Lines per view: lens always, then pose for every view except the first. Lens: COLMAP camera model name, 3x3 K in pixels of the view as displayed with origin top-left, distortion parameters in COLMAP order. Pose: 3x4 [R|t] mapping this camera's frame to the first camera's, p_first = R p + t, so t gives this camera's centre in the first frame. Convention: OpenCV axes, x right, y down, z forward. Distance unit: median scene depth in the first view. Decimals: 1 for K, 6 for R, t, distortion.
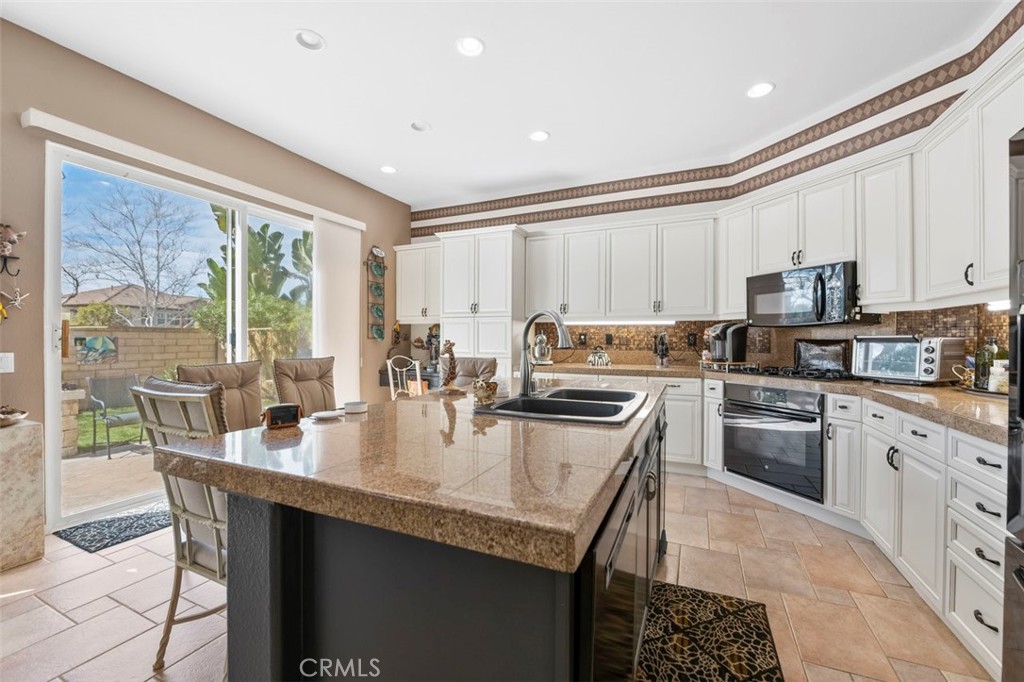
lens RADIAL K [[411.1, 0, 512.2], [0, 411.1, 335.9], [0, 0, 1]] dist [-0.009693, -0.000462]
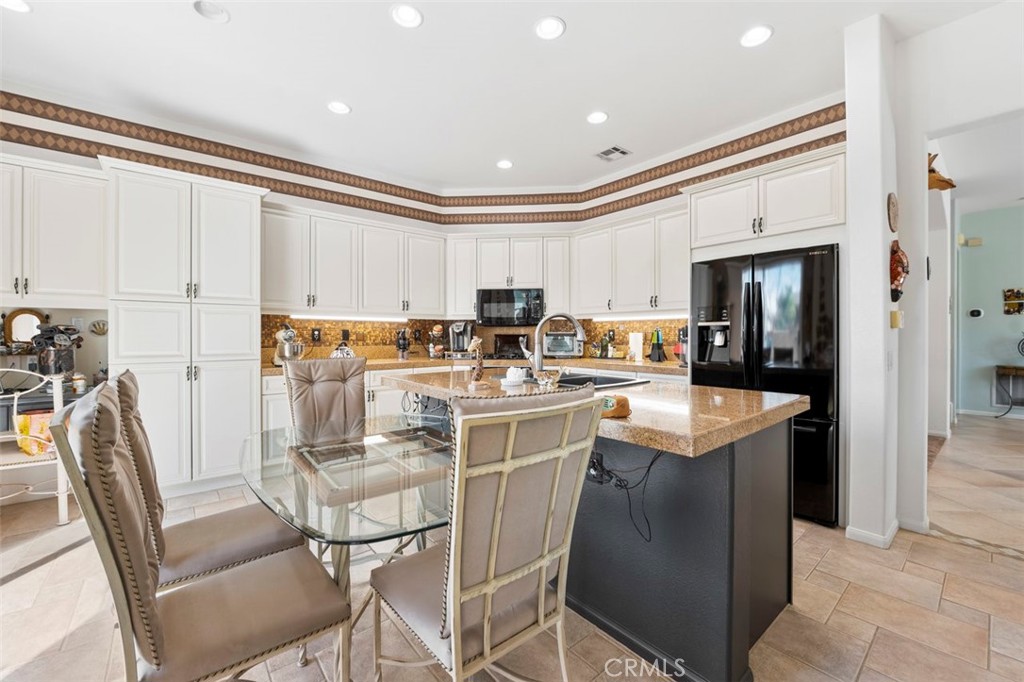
lens RADIAL K [[411.1, 0, 512.2], [0, 411.1, 335.9], [0, 0, 1]] dist [-0.009693, -0.000462]
pose [[0.432408, -0.006553, 0.901654, -0.502239], [-0.005098, 0.999940, 0.009713, -0.001113], [-0.901664, -0.008797, 0.432349, 0.236690]]
